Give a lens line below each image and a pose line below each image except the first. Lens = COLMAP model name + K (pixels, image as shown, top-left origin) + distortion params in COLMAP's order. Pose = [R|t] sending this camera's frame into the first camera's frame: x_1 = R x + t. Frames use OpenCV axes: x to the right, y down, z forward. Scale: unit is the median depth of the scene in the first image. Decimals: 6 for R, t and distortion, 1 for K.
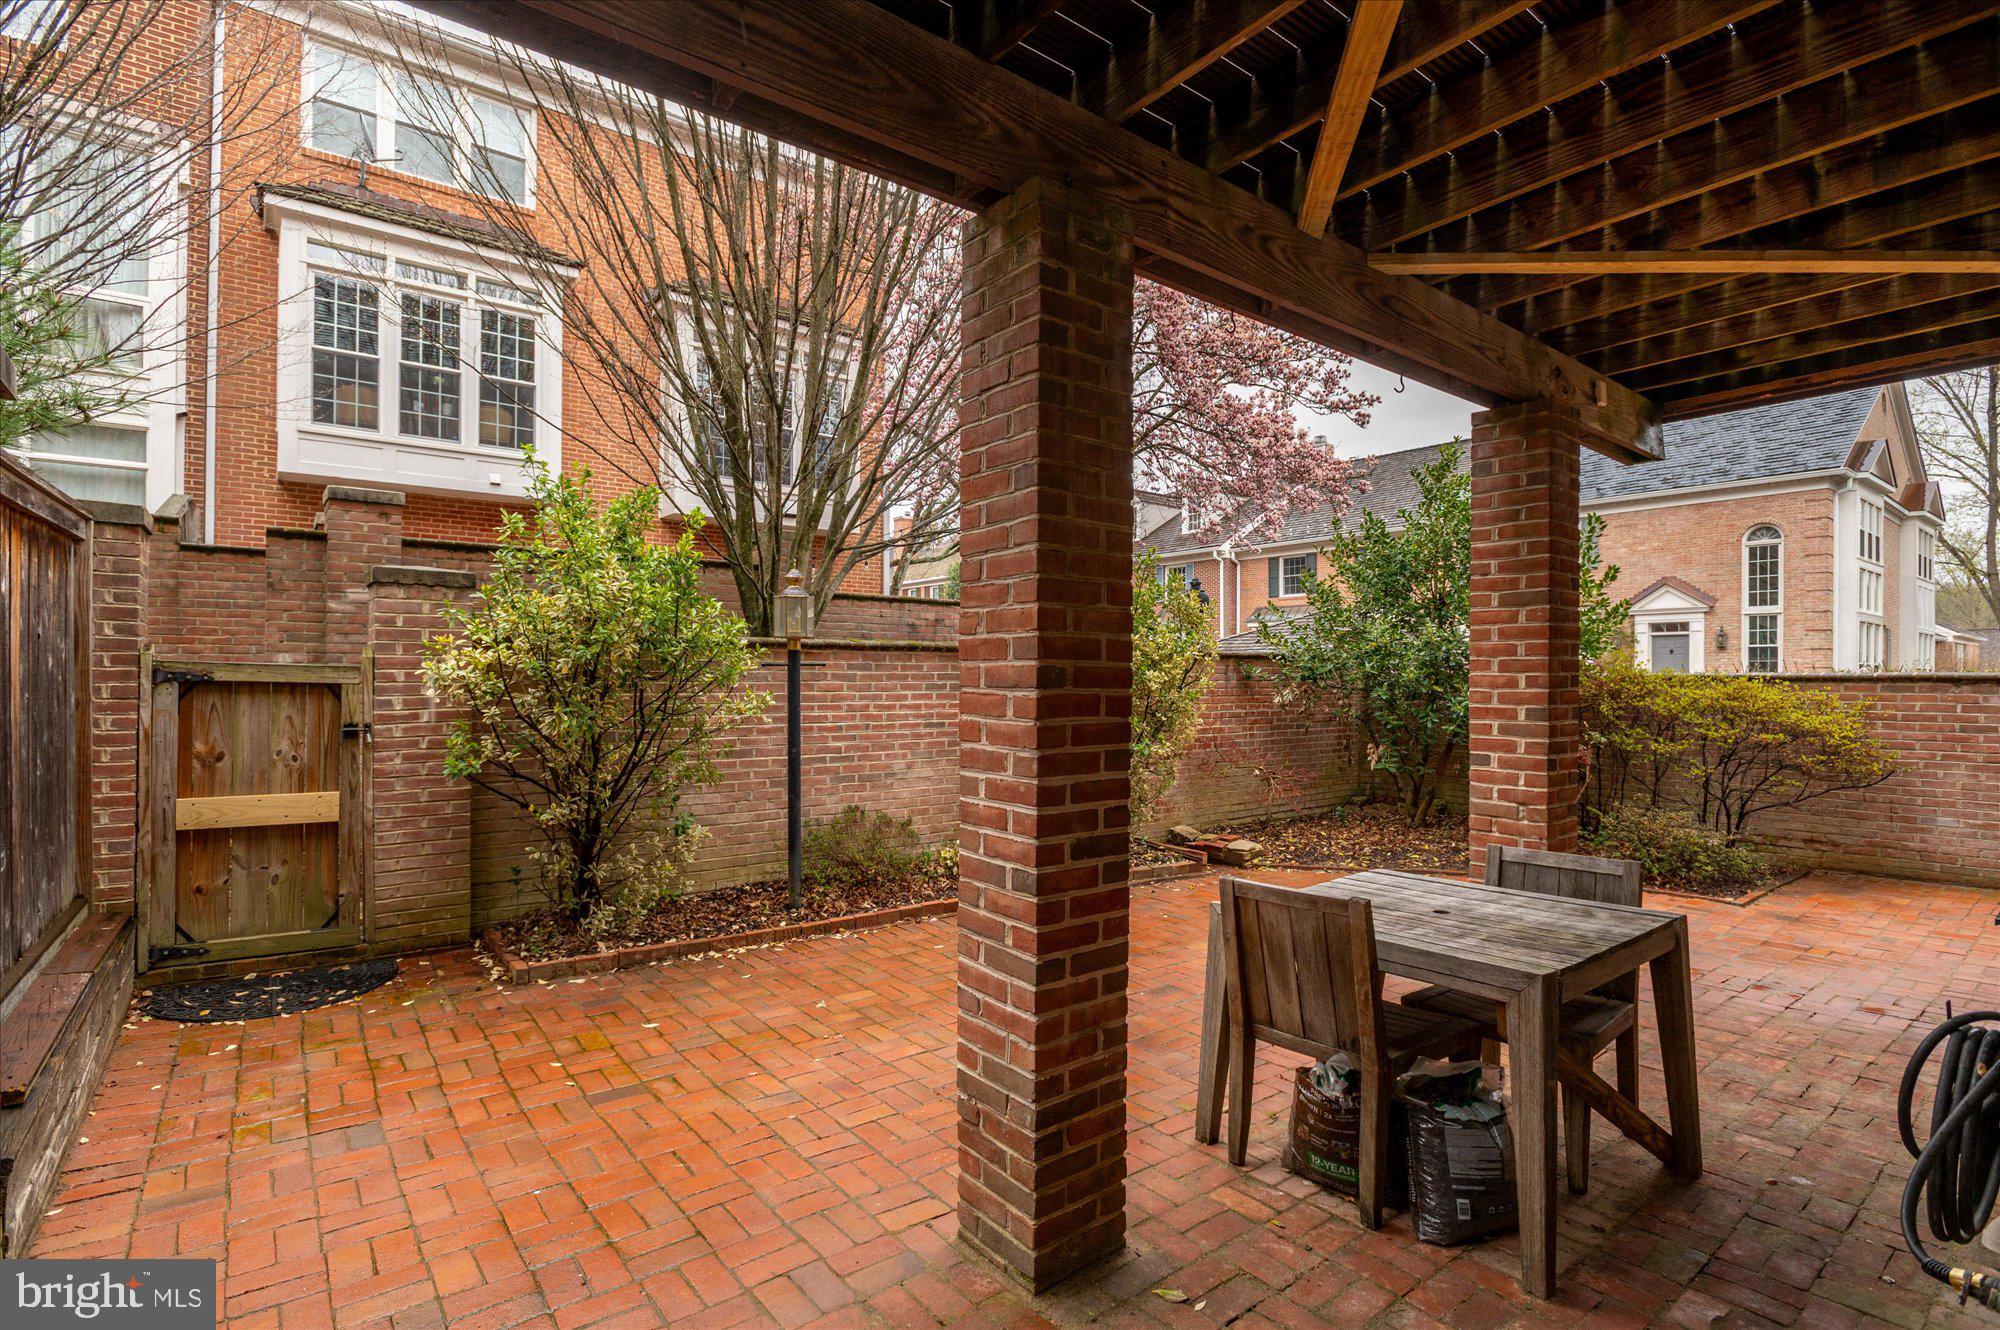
lens RADIAL K [[948.0, 0, 997.1], [0, 948.0, 675.5], [0, 0, 1]] dist [-0.011296, -0.000065]
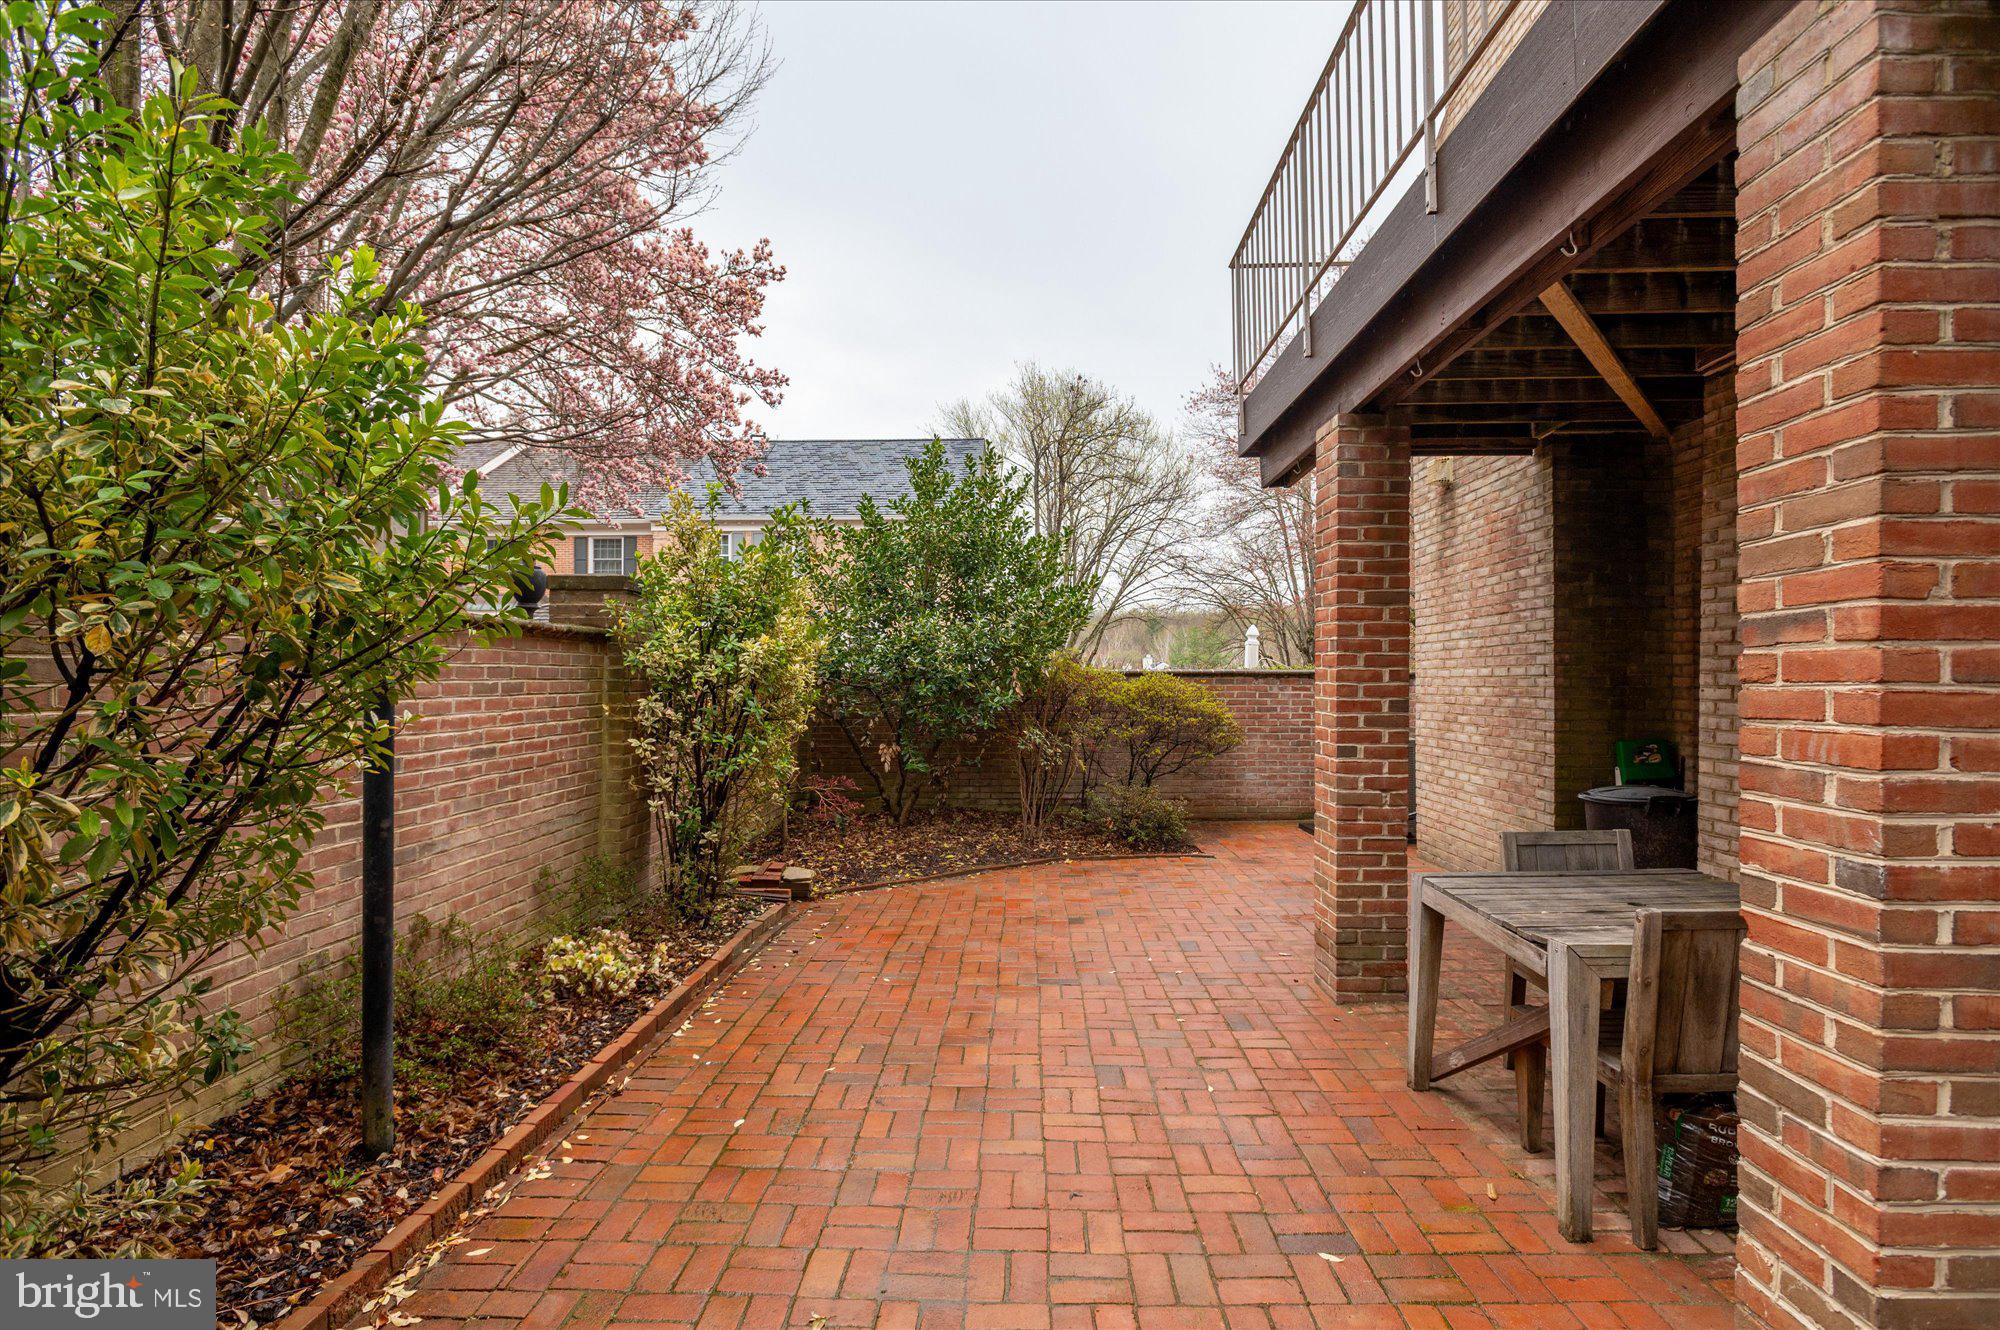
lens RADIAL K [[948.0, 0, 997.1], [0, 948.0, 675.5], [0, 0, 1]] dist [-0.011296, -0.000065]
pose [[0.644006, -0.002068, 0.765018, -0.531254], [0.000220, 0.999997, 0.002518, 0.003445], [-0.765020, -0.001453, 0.644004, 0.634577]]
